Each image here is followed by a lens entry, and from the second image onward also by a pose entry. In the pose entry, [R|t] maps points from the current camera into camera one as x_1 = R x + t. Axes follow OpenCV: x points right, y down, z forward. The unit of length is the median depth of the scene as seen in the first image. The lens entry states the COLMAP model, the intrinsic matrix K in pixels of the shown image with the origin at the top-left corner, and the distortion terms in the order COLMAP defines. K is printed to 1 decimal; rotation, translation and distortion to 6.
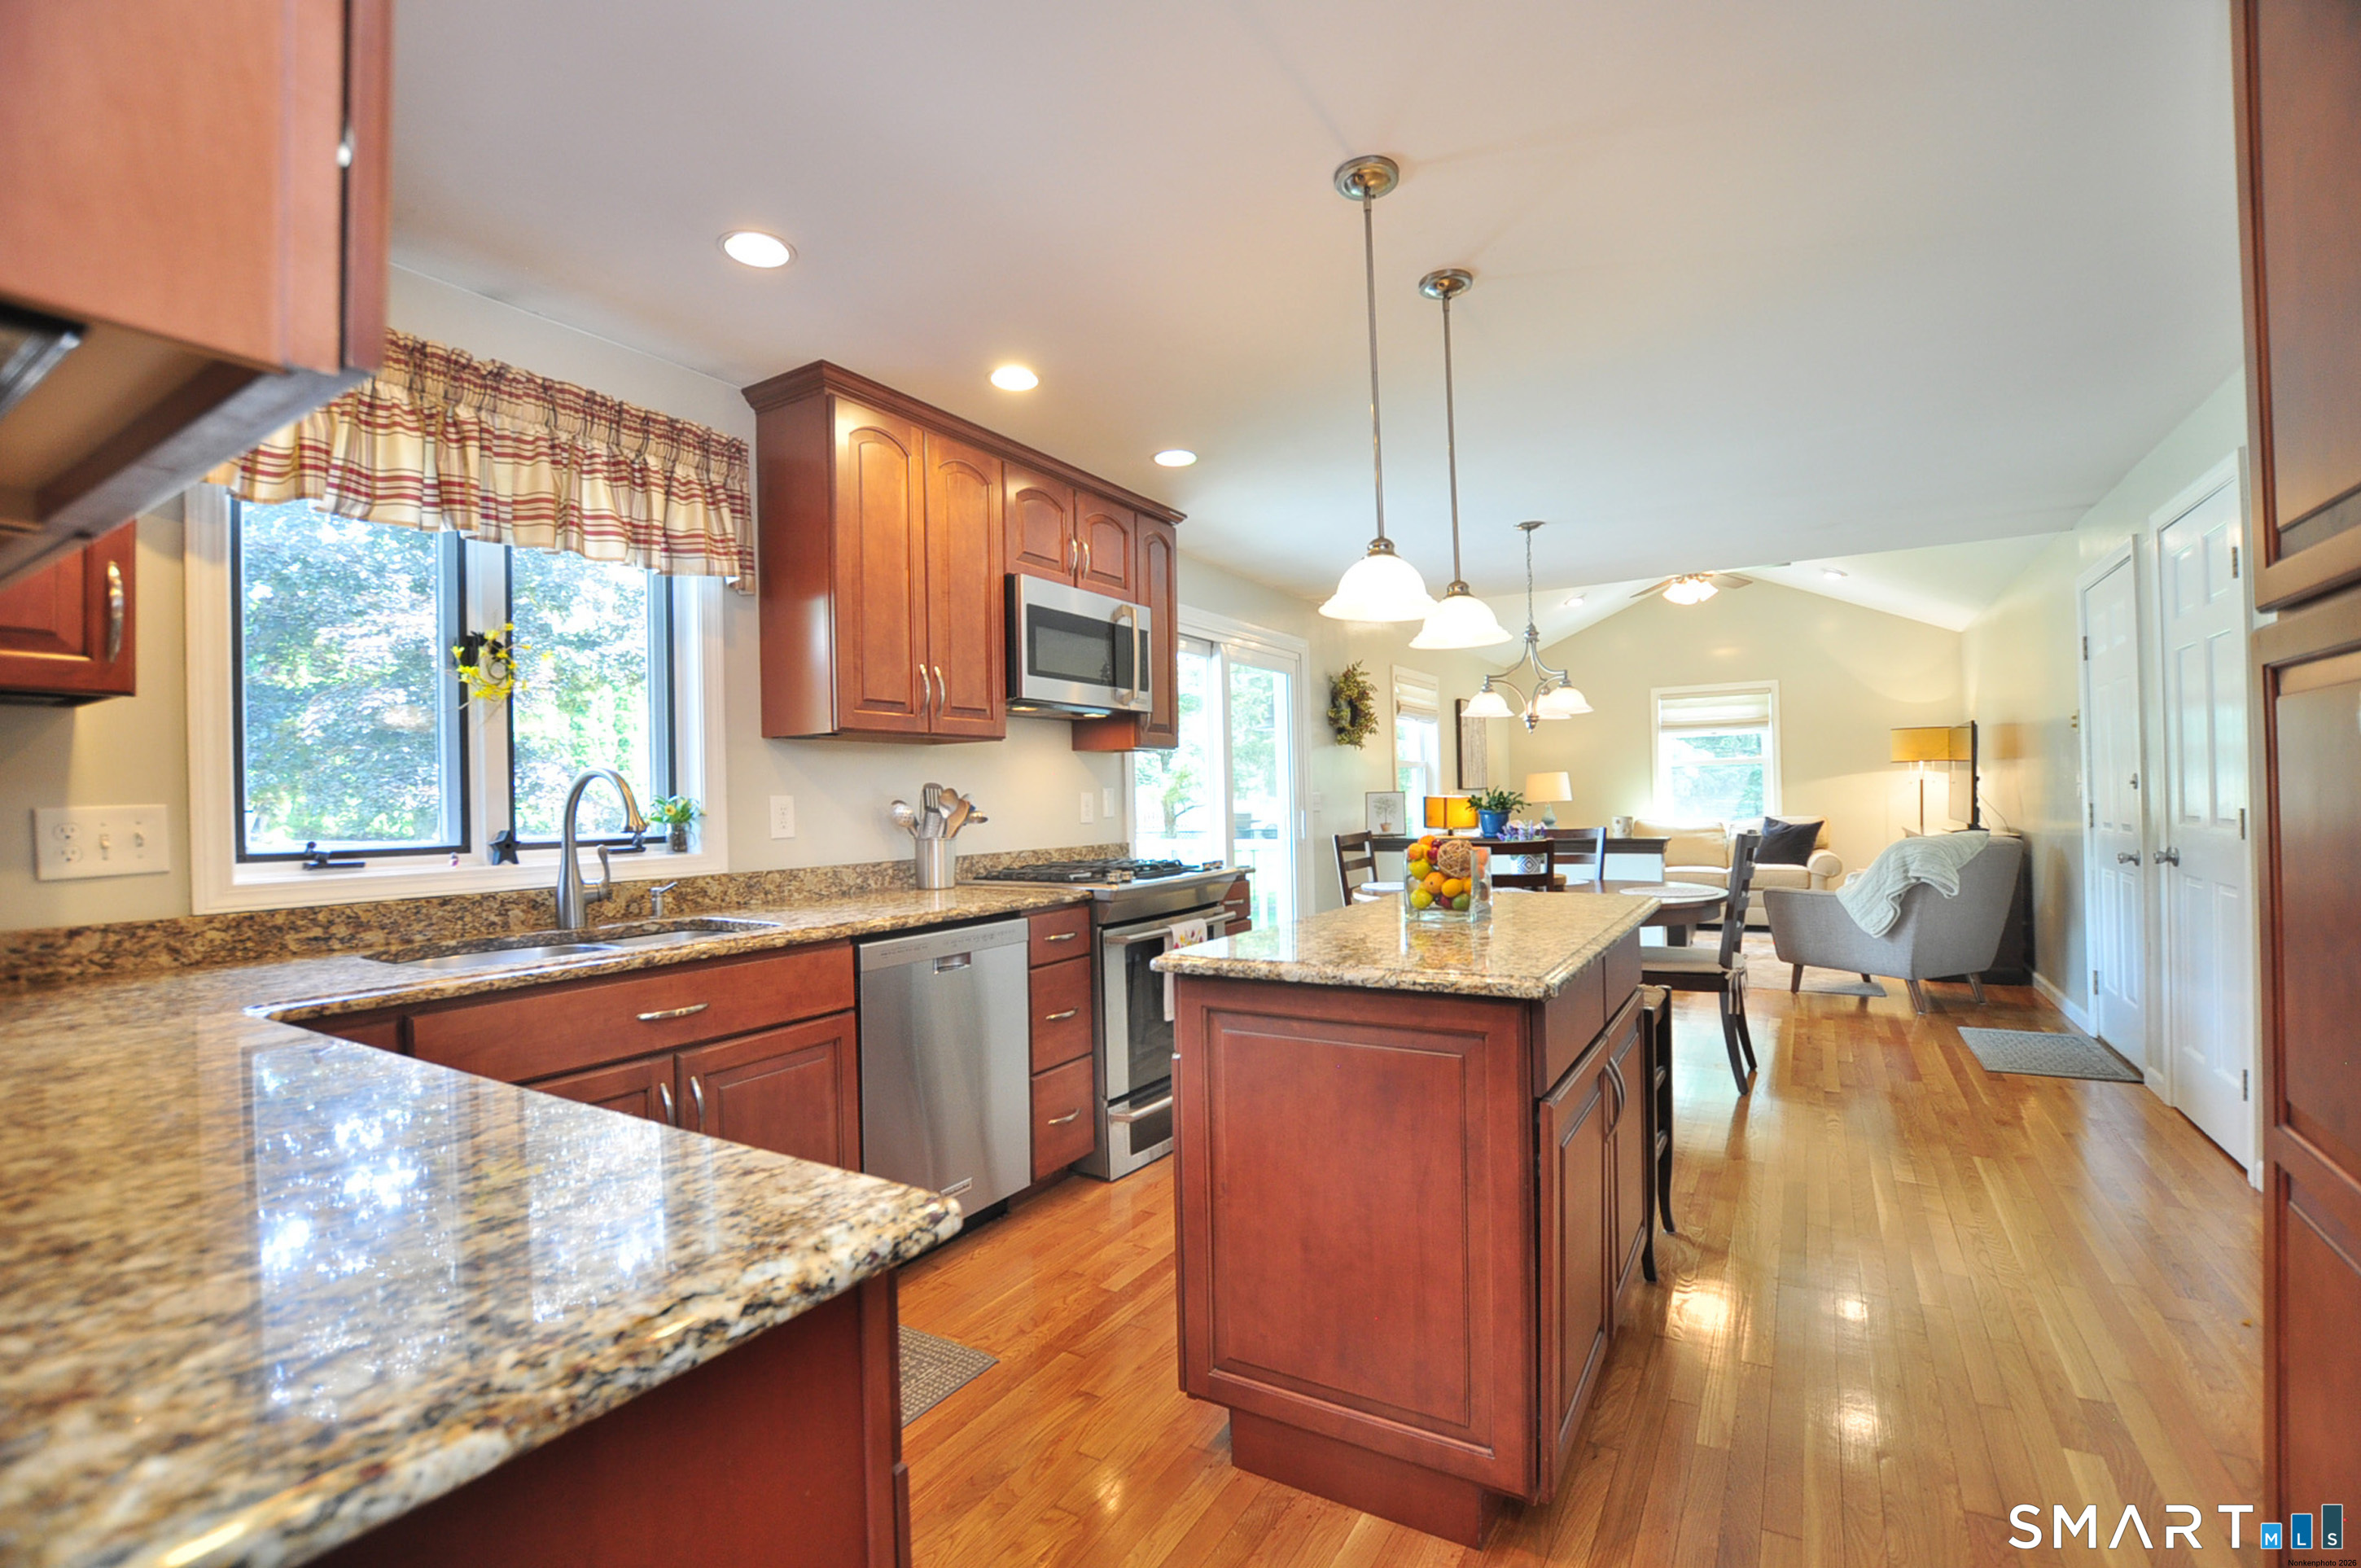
lens RADIAL K [[1018.6, 0, 1210.0], [0, 1018.6, 793.1], [0, 0, 1]] dist [-0.001500, -0.000022]
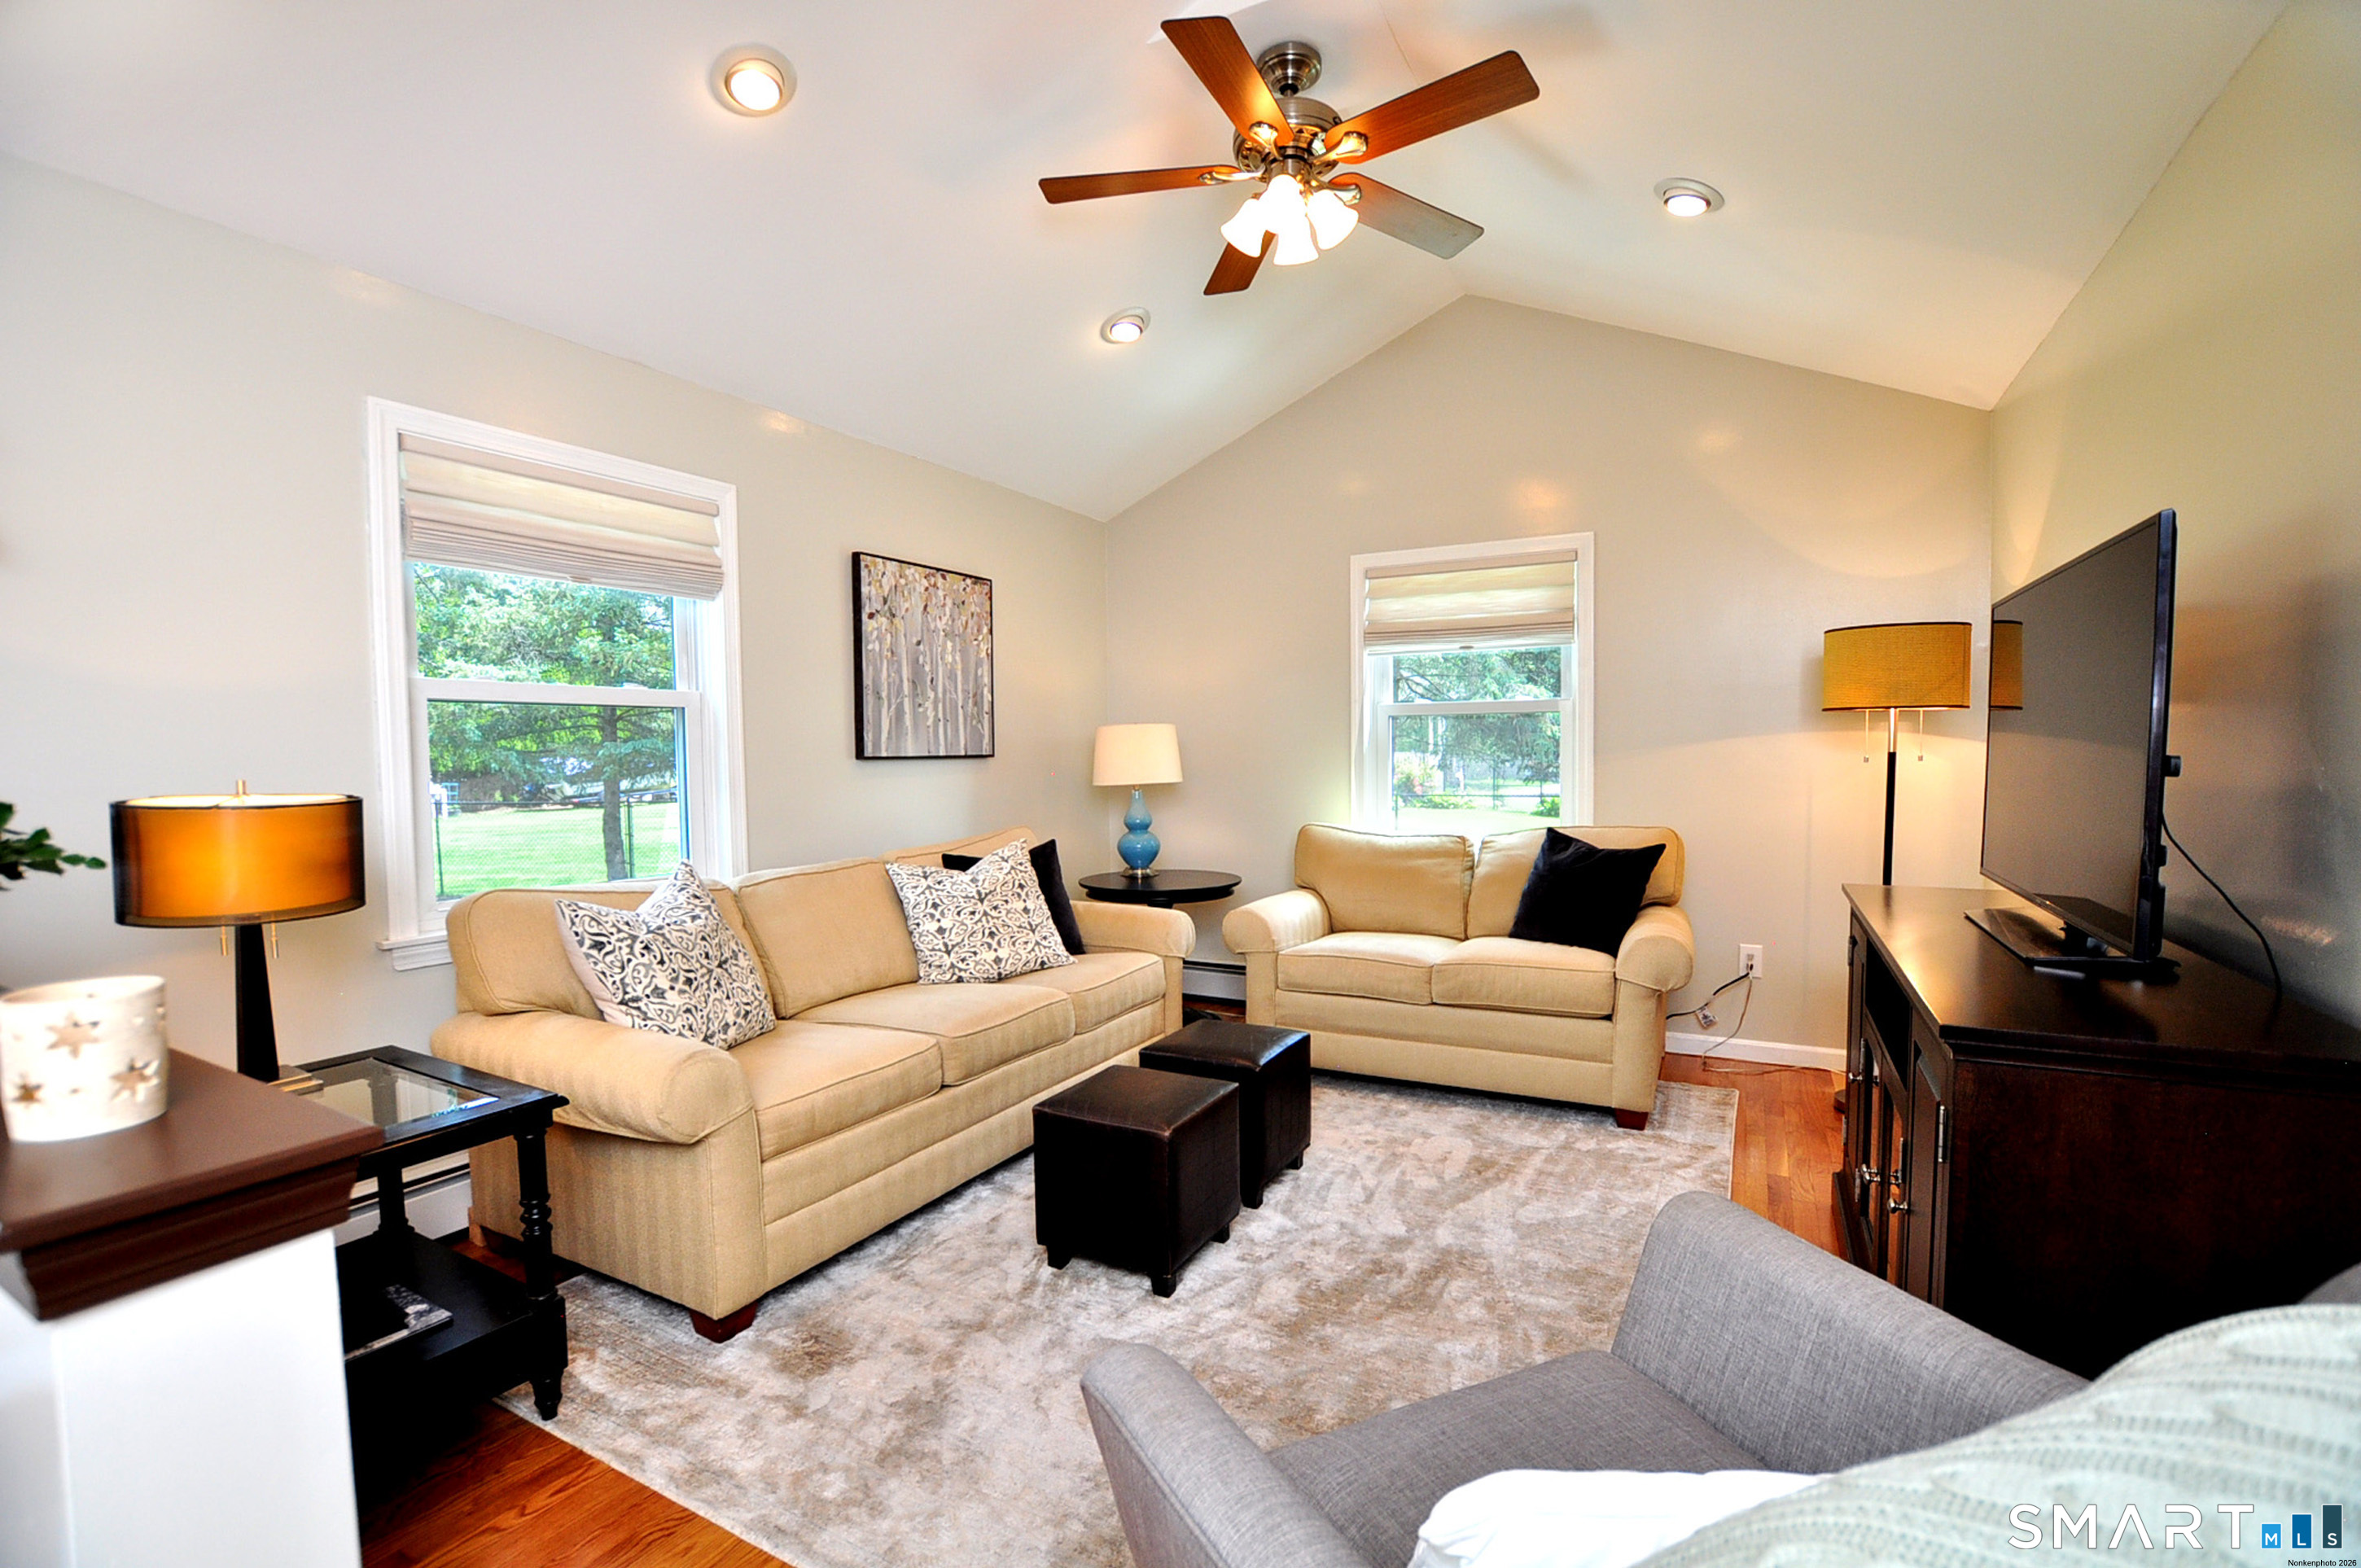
lens RADIAL K [[1031.3, 0, 1180.5], [0, 1031.3, 784.0], [0, 0, 1]] dist [-0.020142, 0.000168]
pose [[0.999442, 0.012718, 0.030884, 0.506149], [-0.013829, 0.999255, 0.036032, -0.014623], [-0.030403, -0.036439, 0.998873, 0.755651]]
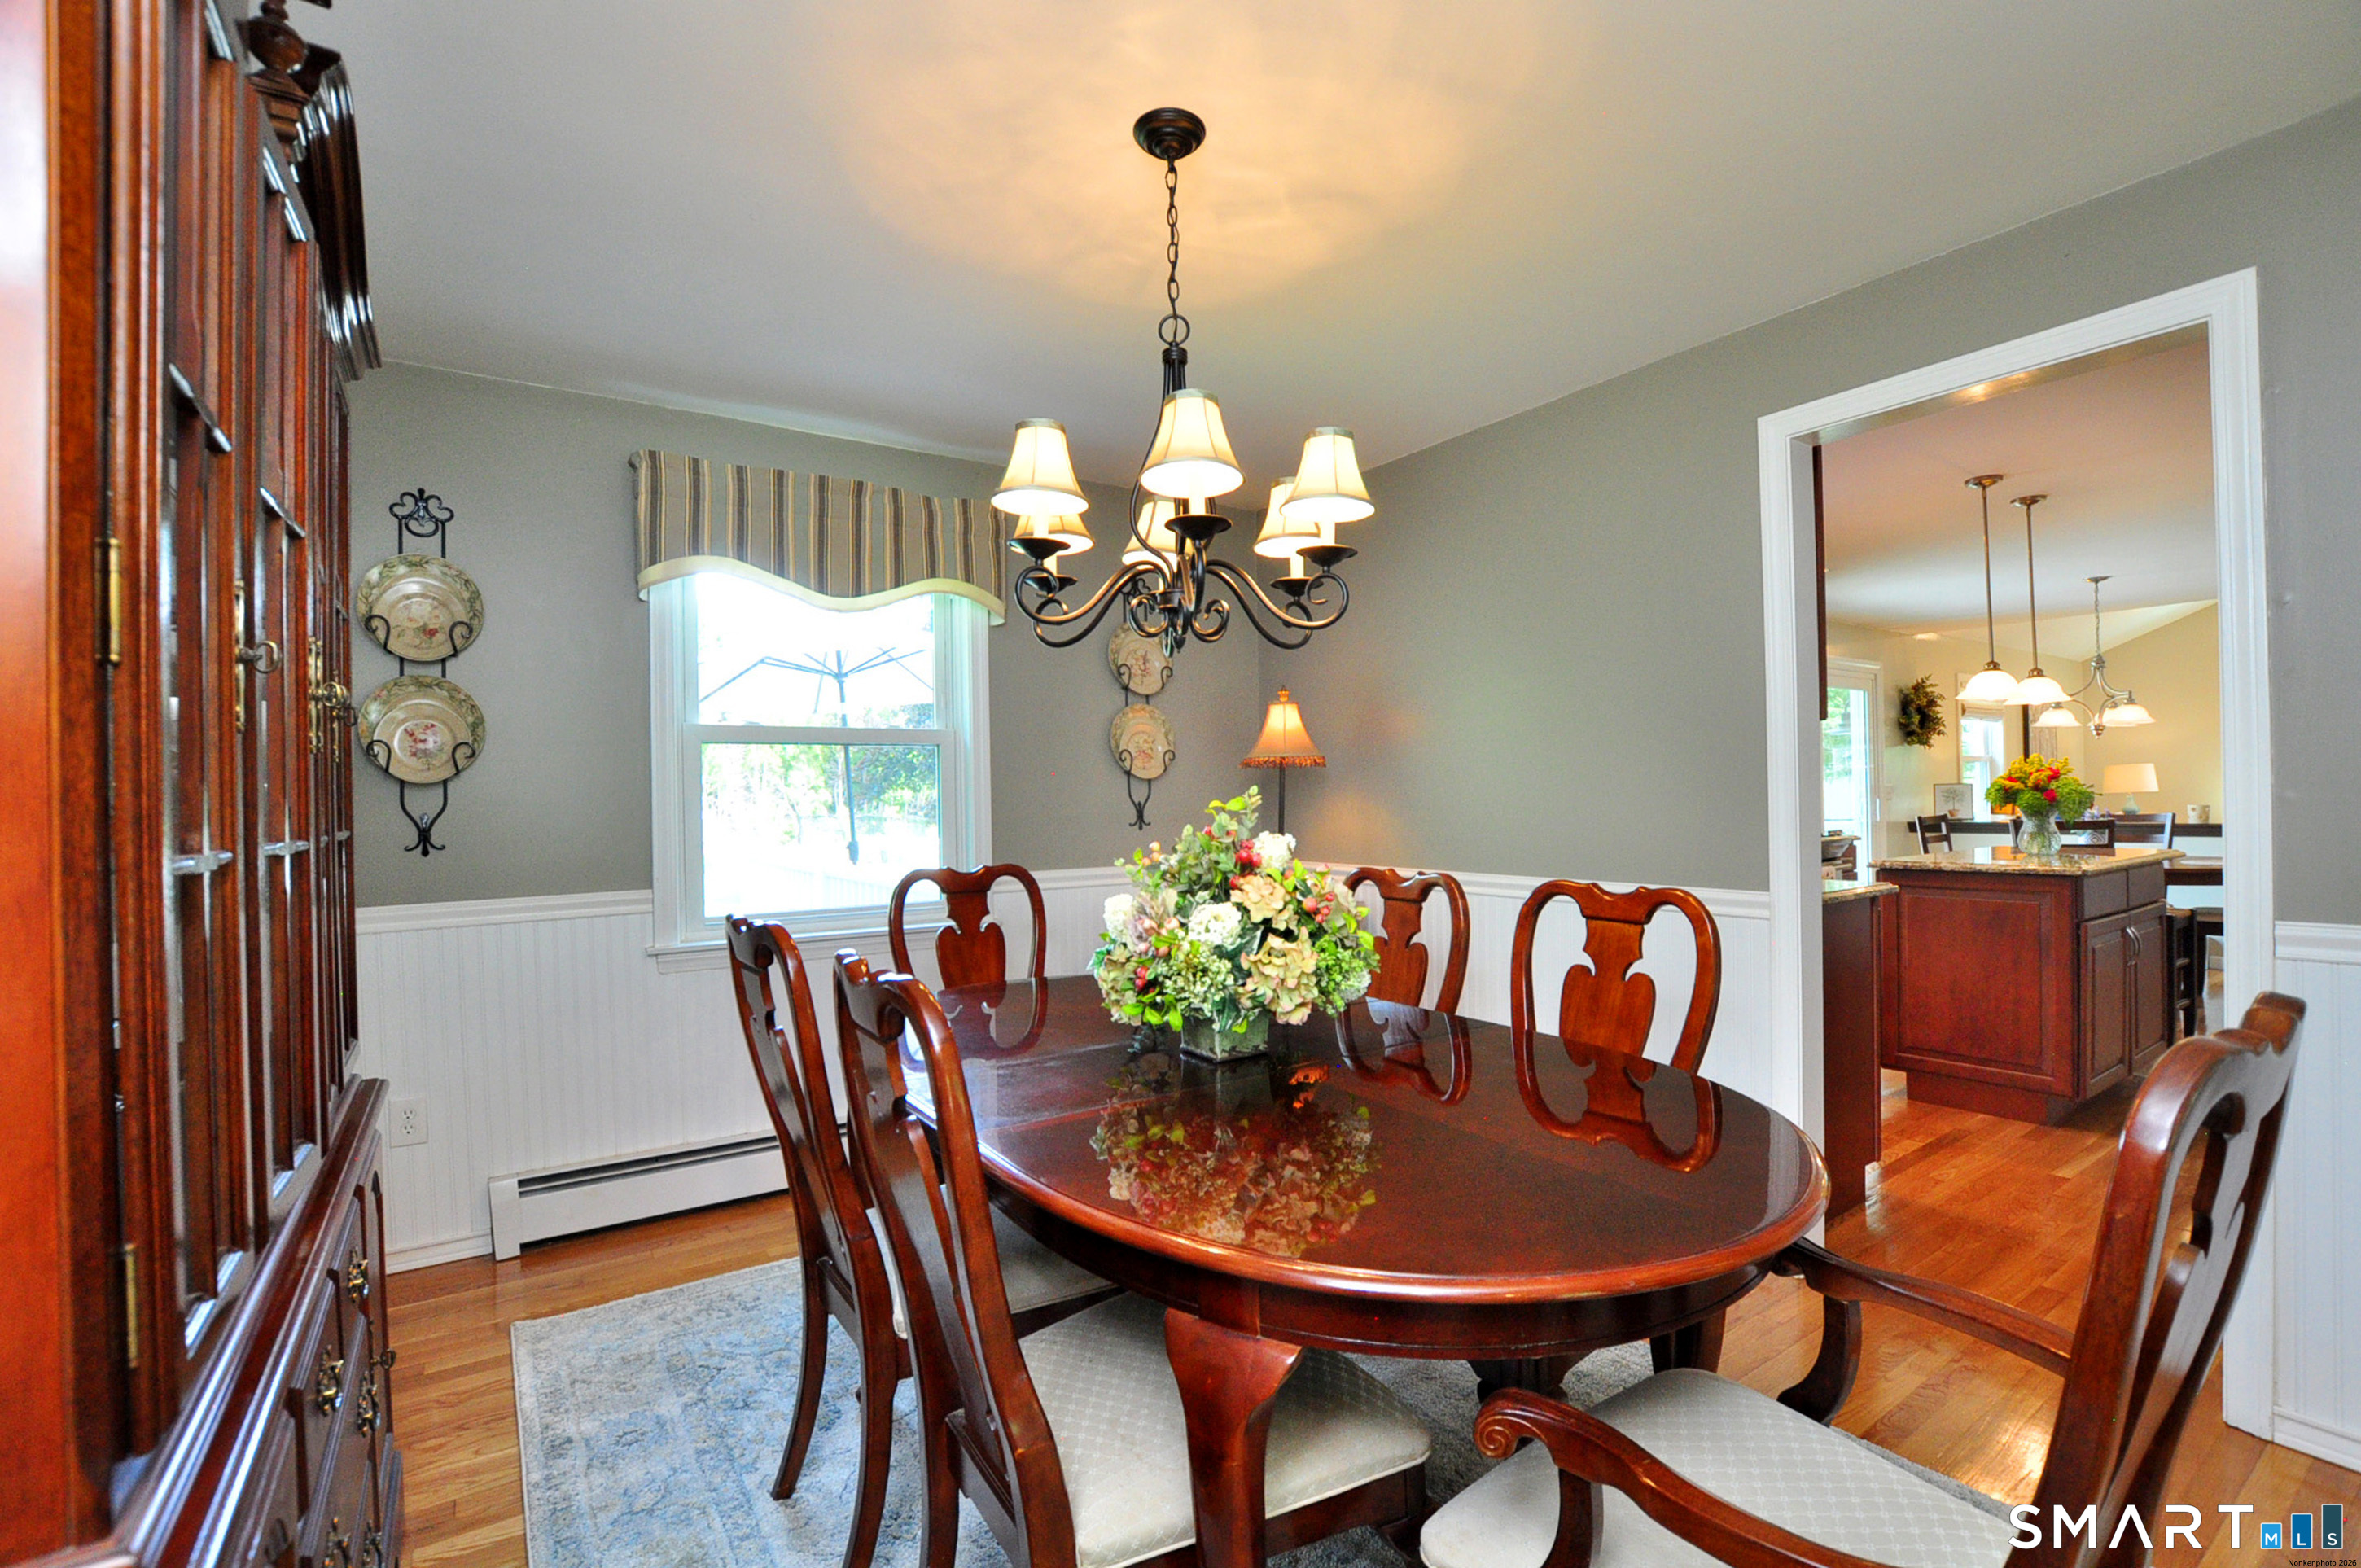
lens RADIAL K [[1039.5, 0, 1191.5], [0, 1039.5, 798.7], [0, 0, 1]] dist [-0.029974, 0.000895]
pose [[0.904877, 0.006004, -0.425631, -0.124078], [0.001072, 0.999865, 0.016383, -0.004163], [0.425672, -0.015281, 0.904748, -0.460877]]
